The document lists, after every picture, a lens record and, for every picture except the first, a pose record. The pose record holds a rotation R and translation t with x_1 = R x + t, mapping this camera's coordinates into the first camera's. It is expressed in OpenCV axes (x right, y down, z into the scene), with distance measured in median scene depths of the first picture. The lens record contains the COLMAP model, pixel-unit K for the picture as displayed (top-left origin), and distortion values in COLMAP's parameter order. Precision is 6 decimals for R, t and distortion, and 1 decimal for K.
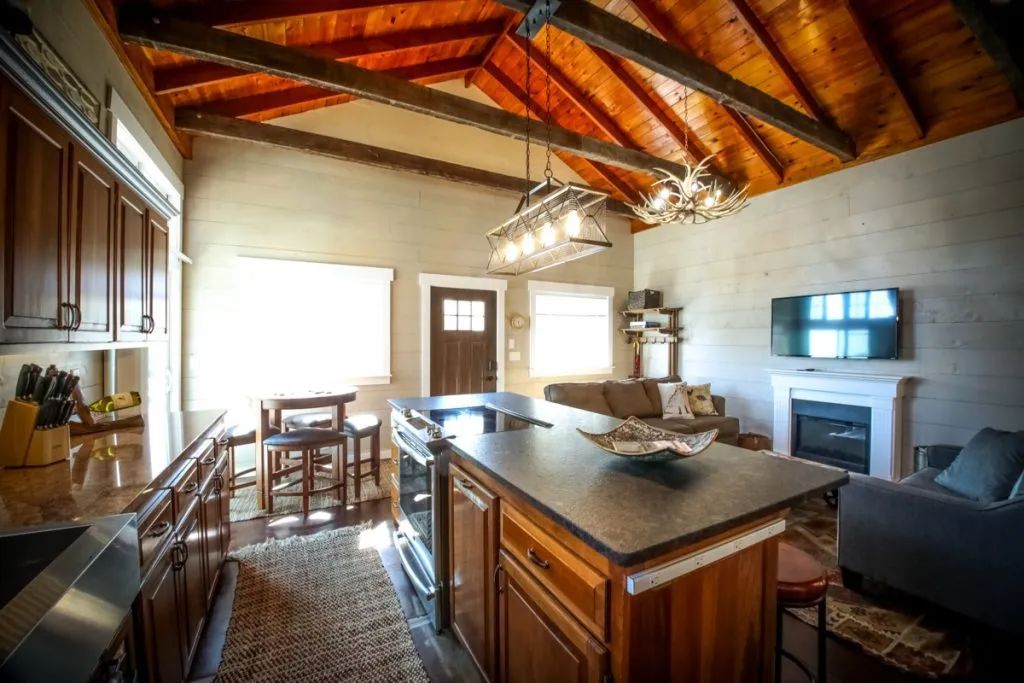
lens RADIAL K [[398.2, 0, 512.0], [0, 398.2, 341.5], [0, 0, 1]] dist [-0.022498, -0.005485]
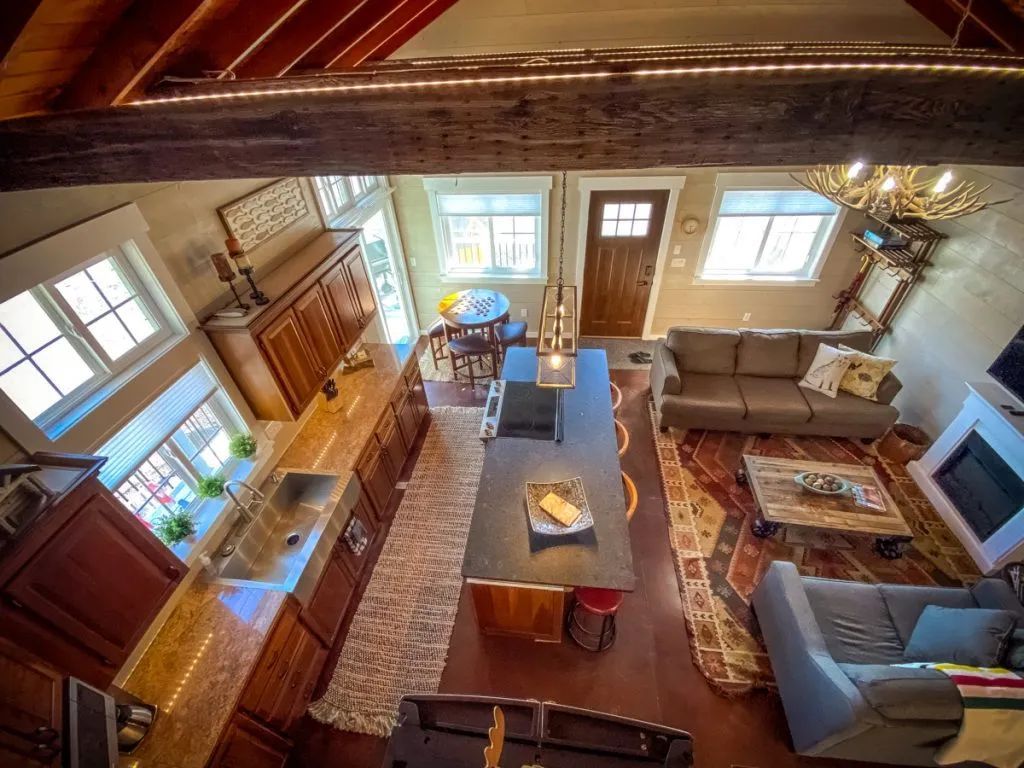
lens RADIAL K [[415.2, 0, 510.7], [0, 415.2, 384.9], [0, 0, 1]] dist [0.023853, -0.022443]
pose [[0.821920, 0.327176, -0.466266, 0.262044], [0.041589, 0.781925, 0.621984, -0.408311], [0.568083, -0.530613, 0.629072, 0.001251]]
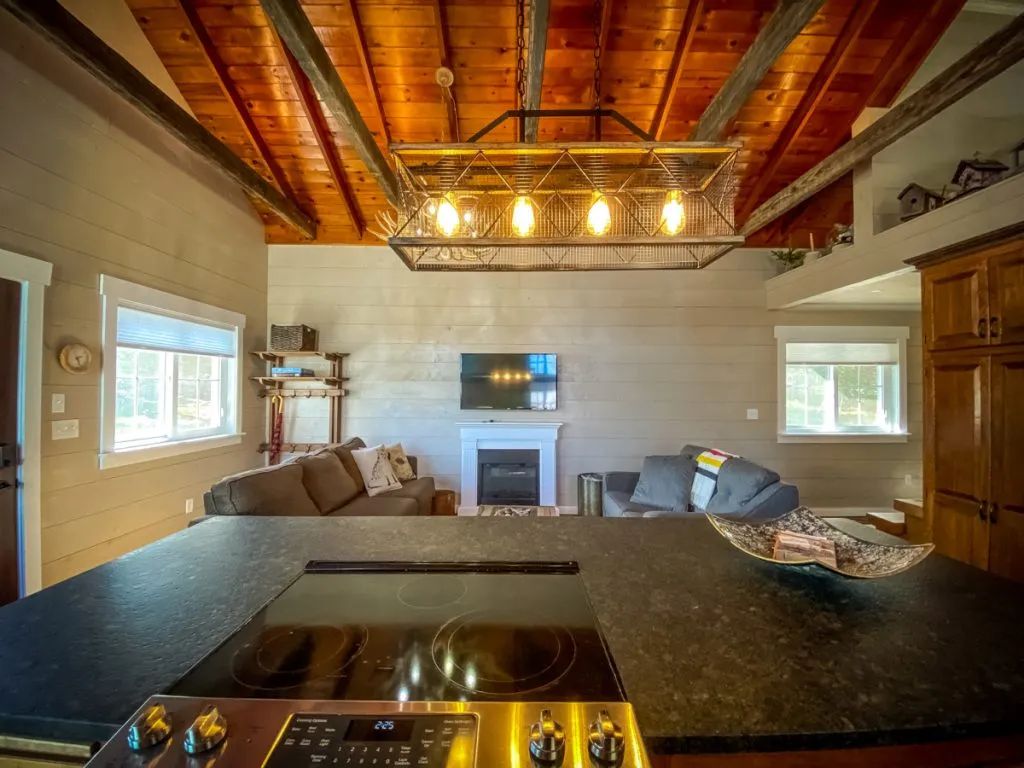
lens RADIAL K [[415.2, 0, 510.7], [0, 415.2, 384.9], [0, 0, 1]] dist [0.023853, -0.022443]
pose [[0.468478, 0.013093, 0.883378, -0.197949], [-0.000975, 0.999897, -0.014303, -0.009803], [-0.883475, 0.005839, 0.468442, 0.346531]]
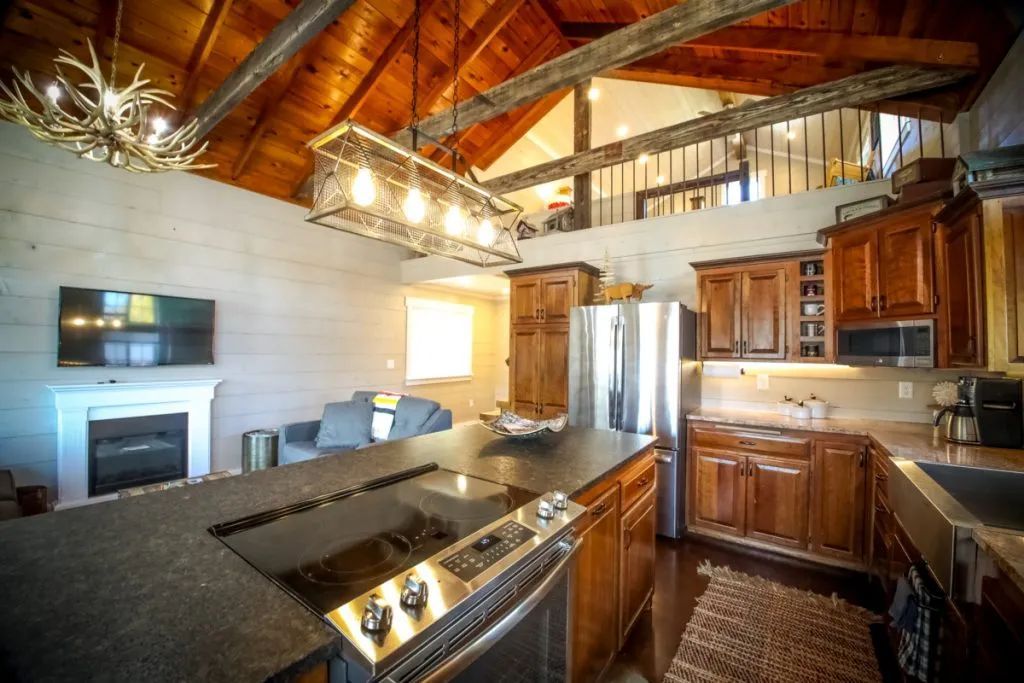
lens RADIAL K [[398.2, 0, 512.0], [0, 398.2, 341.5], [0, 0, 1]] dist [-0.022498, -0.005485]
pose [[-0.450159, 0.013415, 0.892848, -0.283120], [-0.010237, 0.999744, -0.020182, -0.003221], [-0.892890, -0.018226, -0.449906, 0.516685]]
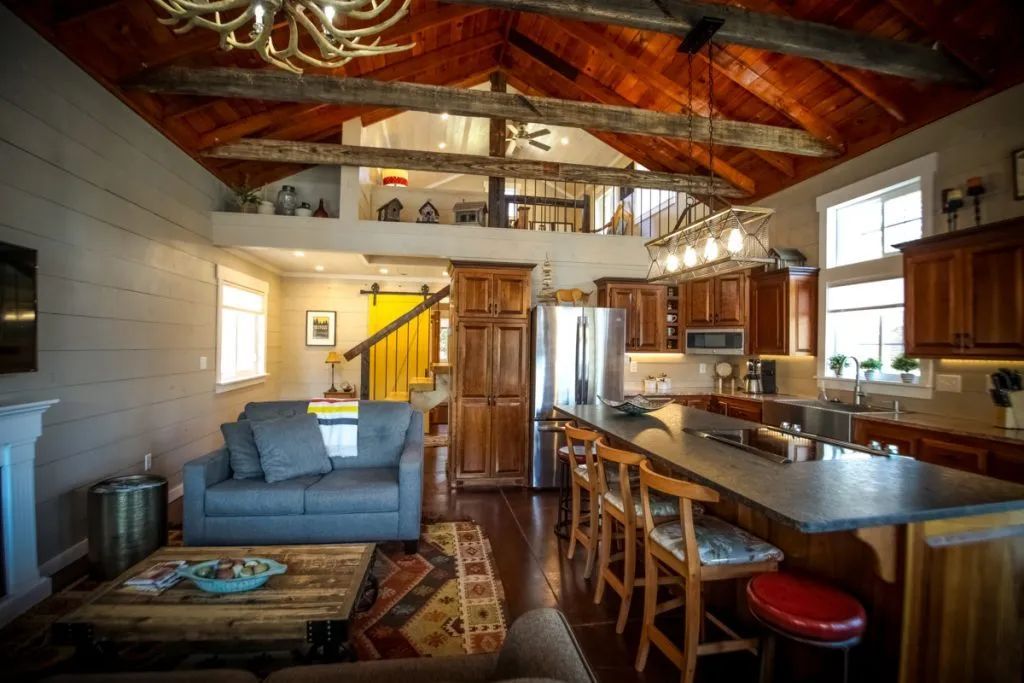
lens RADIAL K [[470.7, 0, 508.9], [0, 470.7, 341.3], [0, 0, 1]] dist [-0.029315, -0.009886]
pose [[-0.950745, -0.011712, 0.309753, 0.066282], [-0.014220, 0.999882, -0.005840, -0.003108], [-0.309648, -0.009957, -0.950799, 1.002919]]
